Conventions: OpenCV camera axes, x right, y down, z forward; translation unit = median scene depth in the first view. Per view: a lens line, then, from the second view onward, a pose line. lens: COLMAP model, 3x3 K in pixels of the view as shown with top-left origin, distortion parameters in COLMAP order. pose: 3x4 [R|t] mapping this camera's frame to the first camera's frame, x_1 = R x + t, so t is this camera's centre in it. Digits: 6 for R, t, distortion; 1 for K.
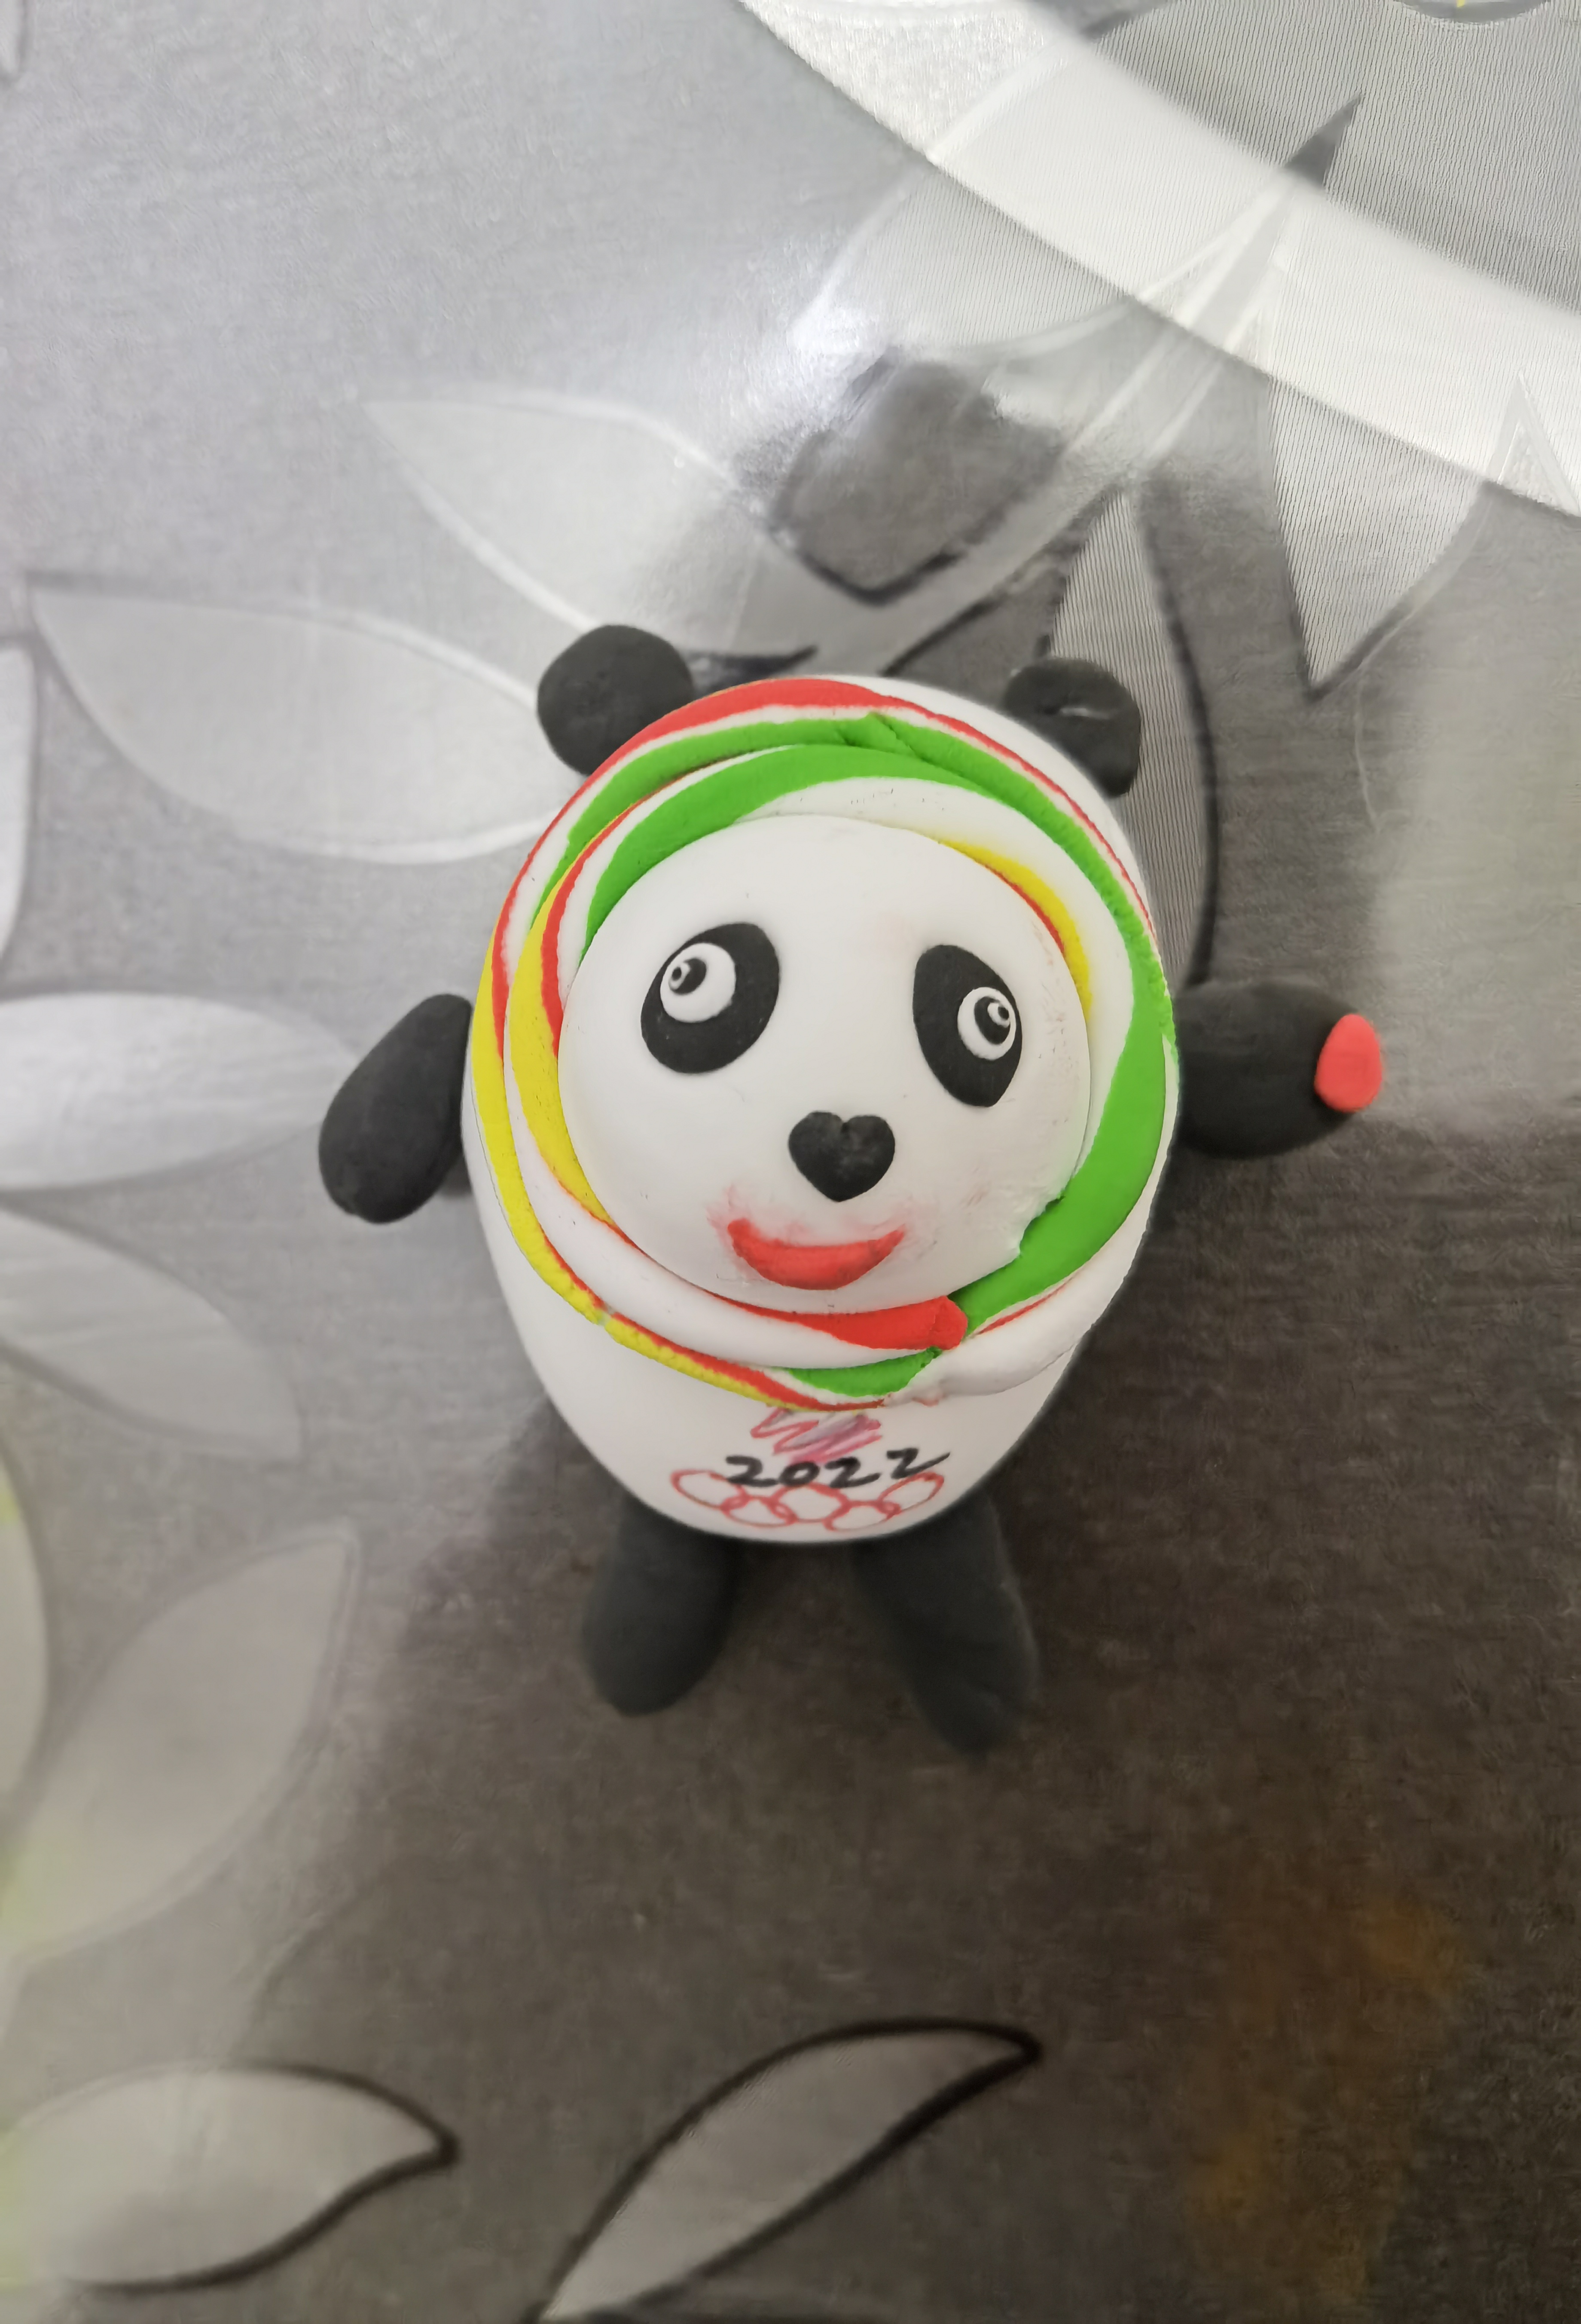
lens RADIAL K [[1858.4, 0, 786.2], [0, 1858.4, 1160.8], [0, 0, 1]] dist [0.053274, 0.000148]
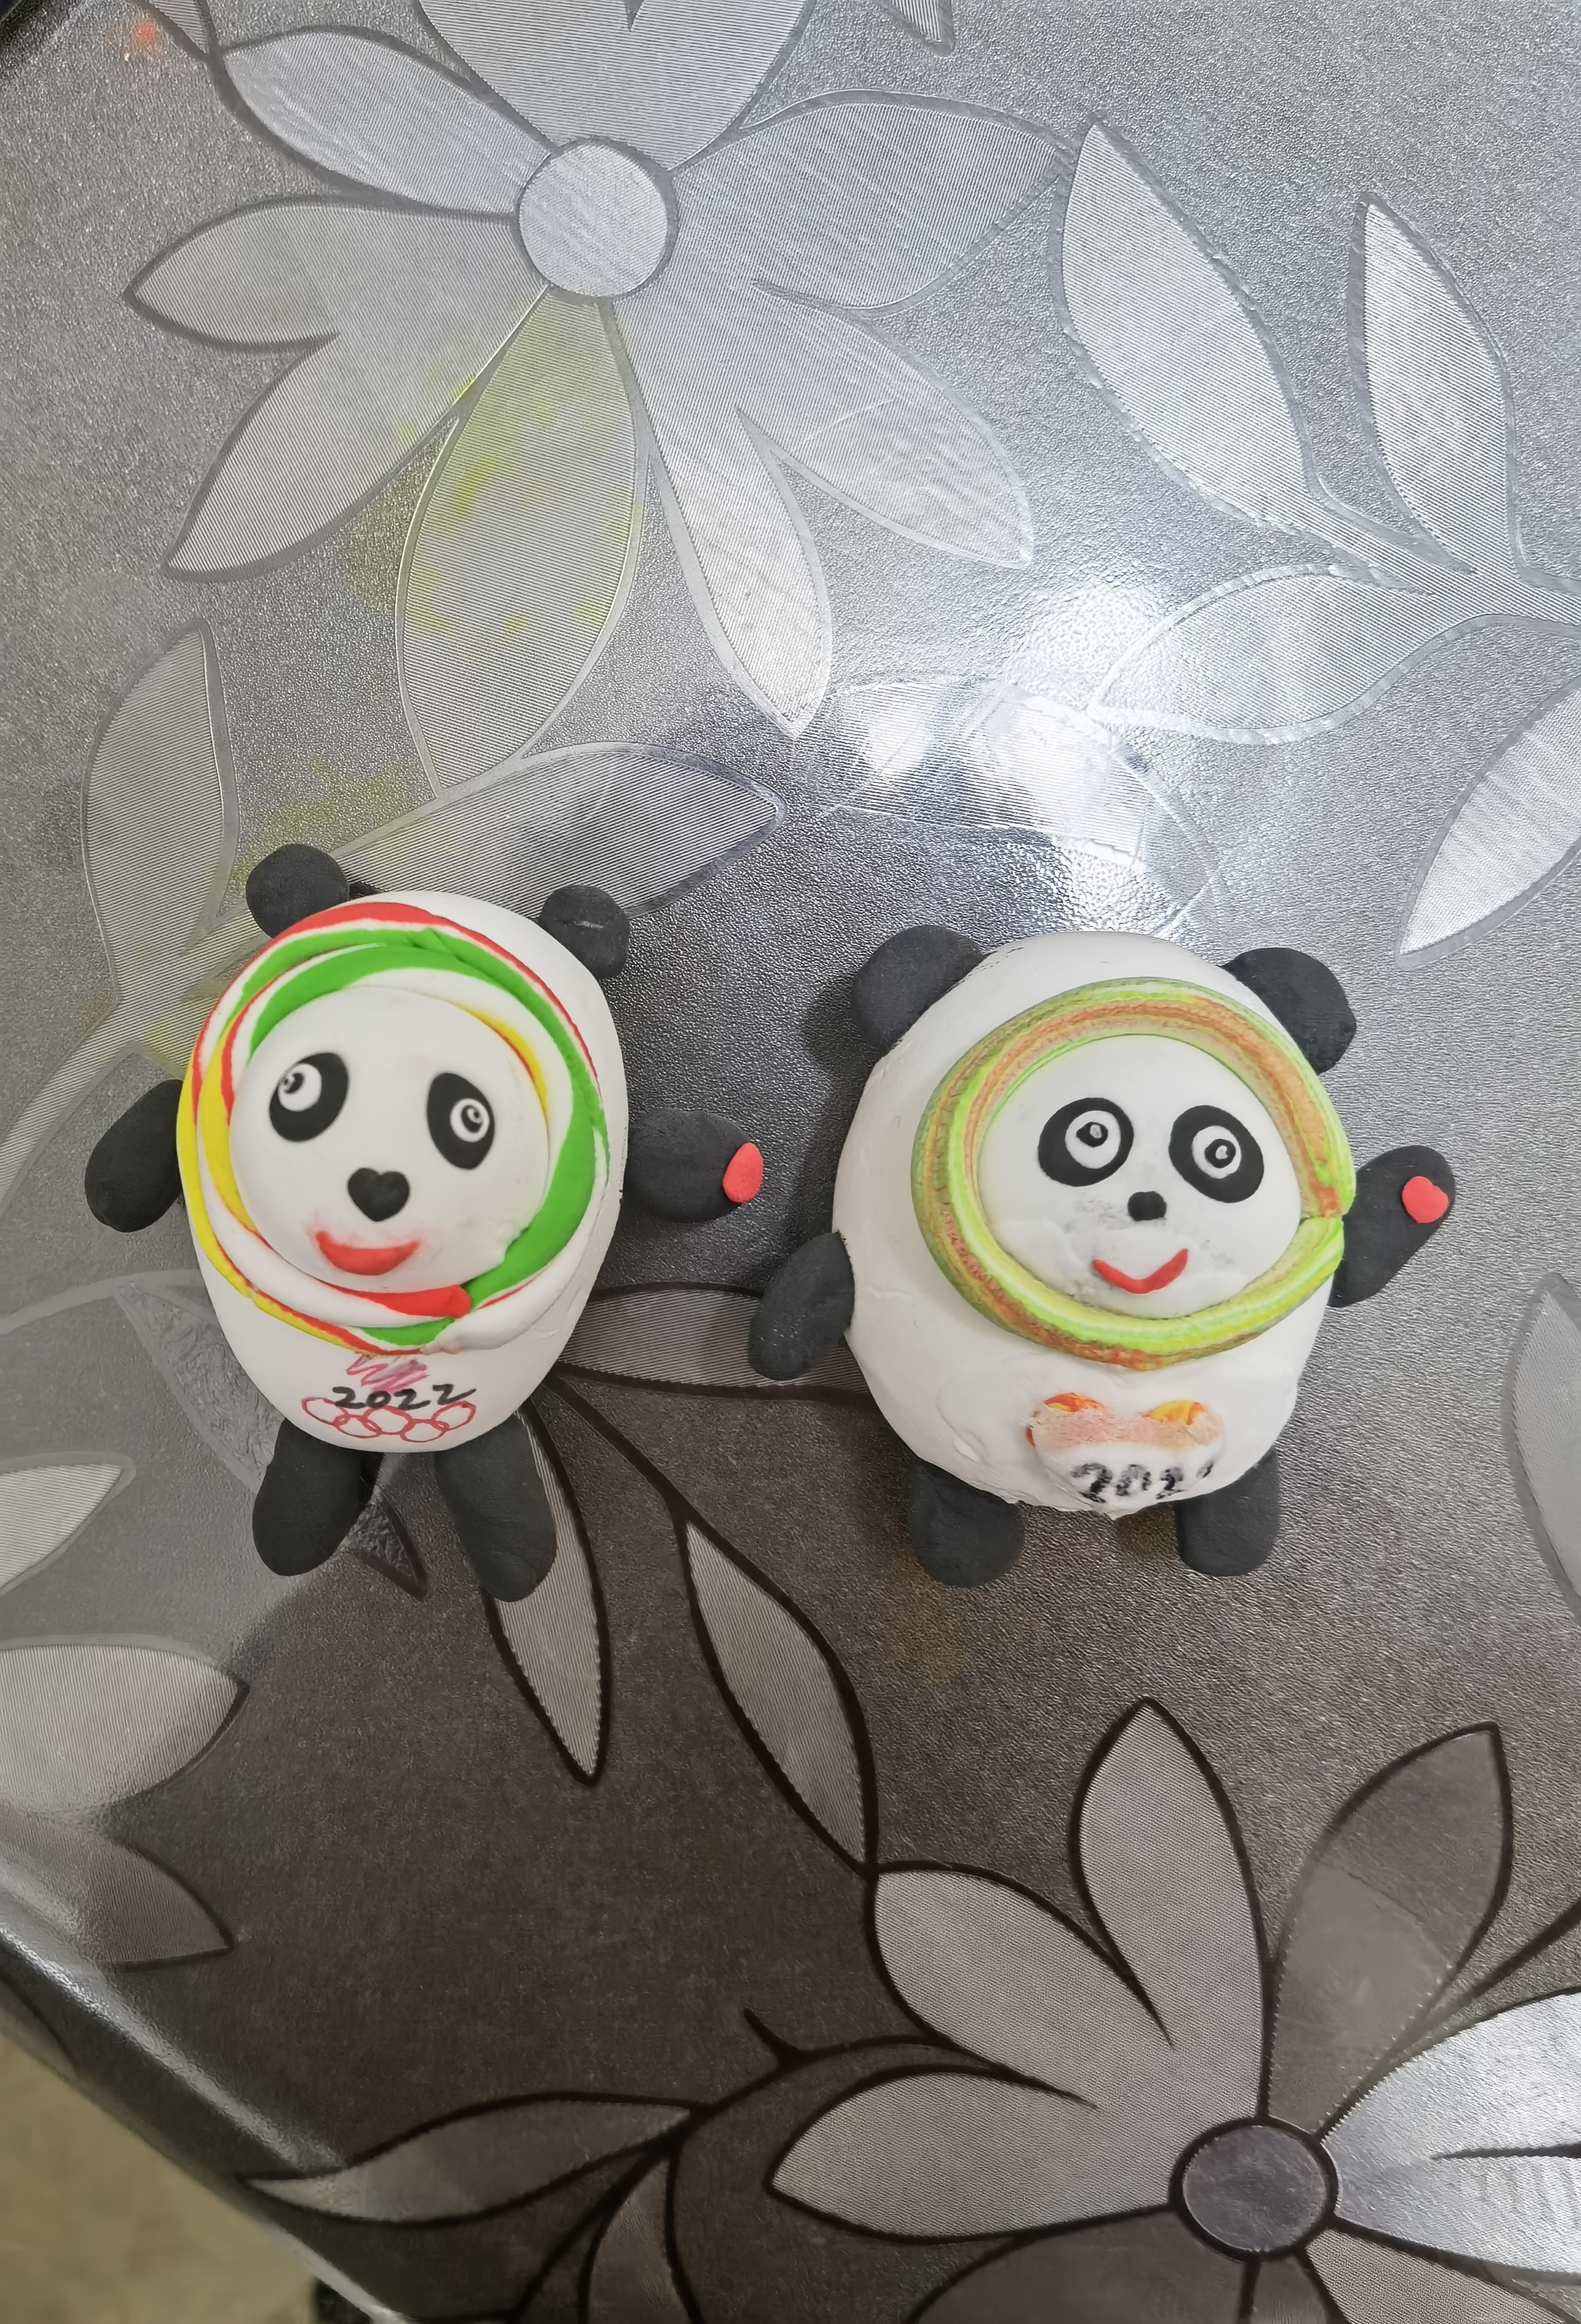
lens RADIAL K [[1858.4, 0, 795.3], [0, 1858.4, 1163.2], [0, 0, 1]] dist [0.053274, 0.000148]
pose [[0.997141, 0.044267, 0.061234, 0.262625], [-0.042215, 0.998516, -0.034415, 0.009580], [-0.062667, 0.031732, 0.997530, -0.616779]]
